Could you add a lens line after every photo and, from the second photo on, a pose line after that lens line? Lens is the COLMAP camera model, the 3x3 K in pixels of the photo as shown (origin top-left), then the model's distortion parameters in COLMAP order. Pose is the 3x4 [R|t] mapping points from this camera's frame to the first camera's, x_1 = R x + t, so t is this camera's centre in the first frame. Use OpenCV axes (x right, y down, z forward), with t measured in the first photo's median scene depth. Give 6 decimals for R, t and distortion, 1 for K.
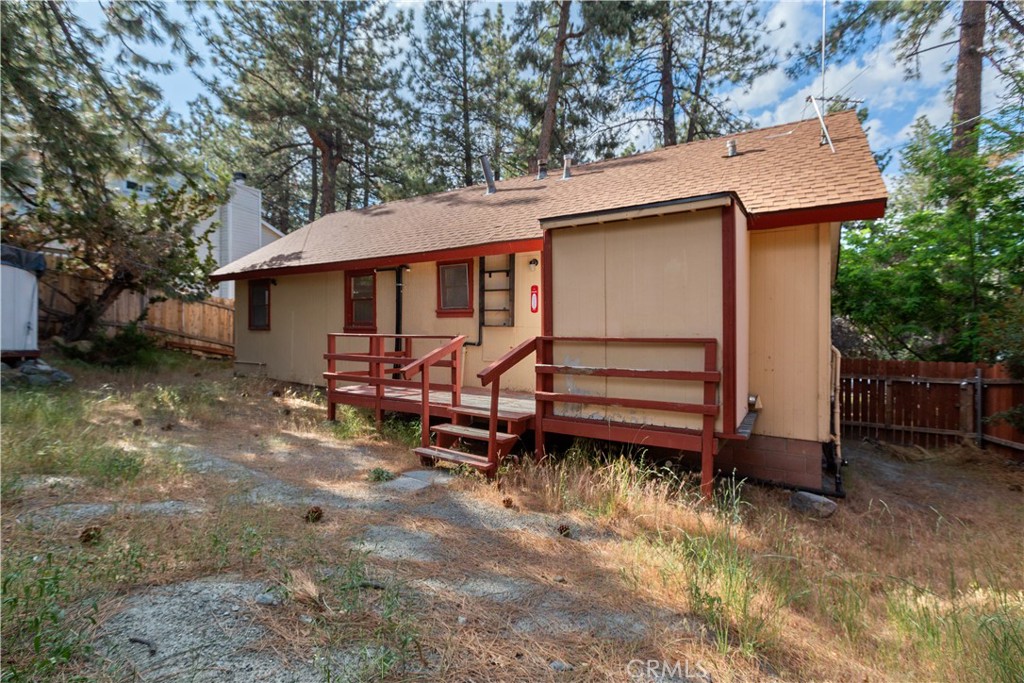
lens RADIAL K [[462.2, 0, 579.2], [0, 462.2, 356.3], [0, 0, 1]] dist [0.002696, -0.000488]
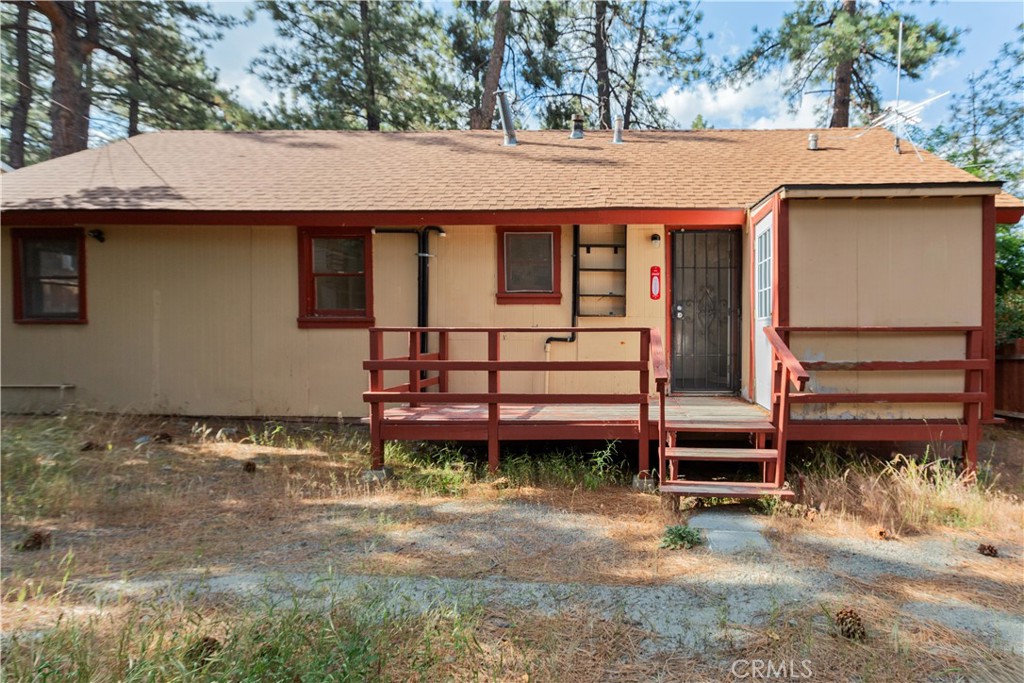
lens RADIAL K [[462.2, 0, 579.2], [0, 462.2, 356.3], [0, 0, 1]] dist [0.002696, -0.000488]
pose [[0.872682, -0.039608, 0.486680, -0.516918], [0.033004, 0.999210, 0.022139, -0.013327], [-0.487172, -0.003258, 0.873300, 0.289378]]
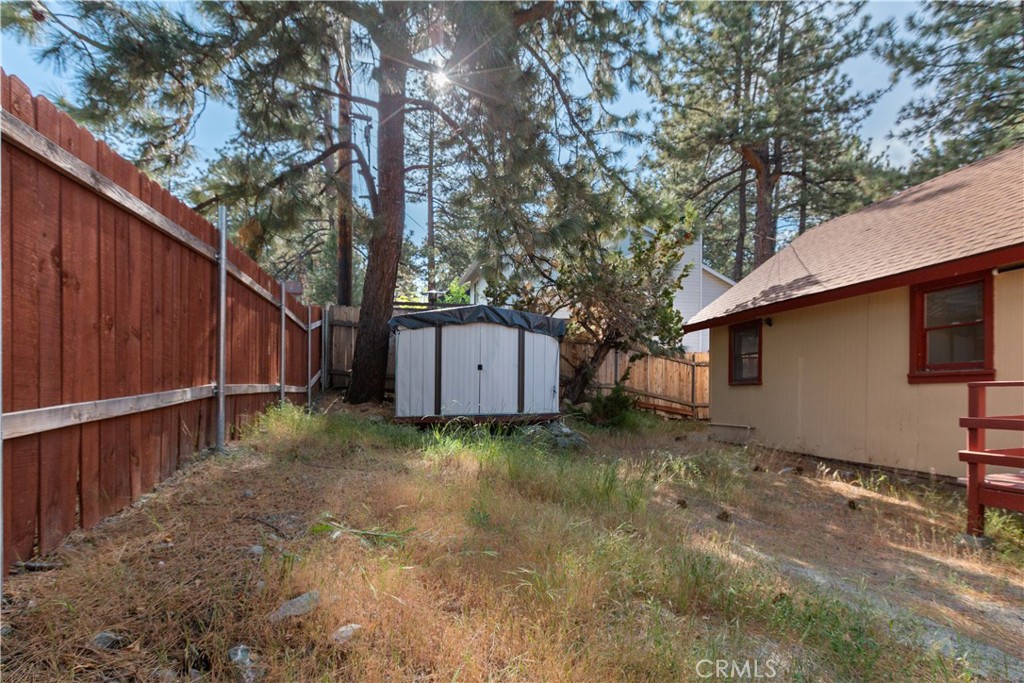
lens RADIAL K [[493.0, 0, 559.4], [0, 493.0, 403.5], [0, 0, 1]] dist [0.000301, 0.000062]
pose [[0.745927, -0.018734, -0.665764, -0.443865], [0.007890, 0.999783, -0.019293, -0.013108], [0.665981, 0.009139, 0.745913, 0.180120]]
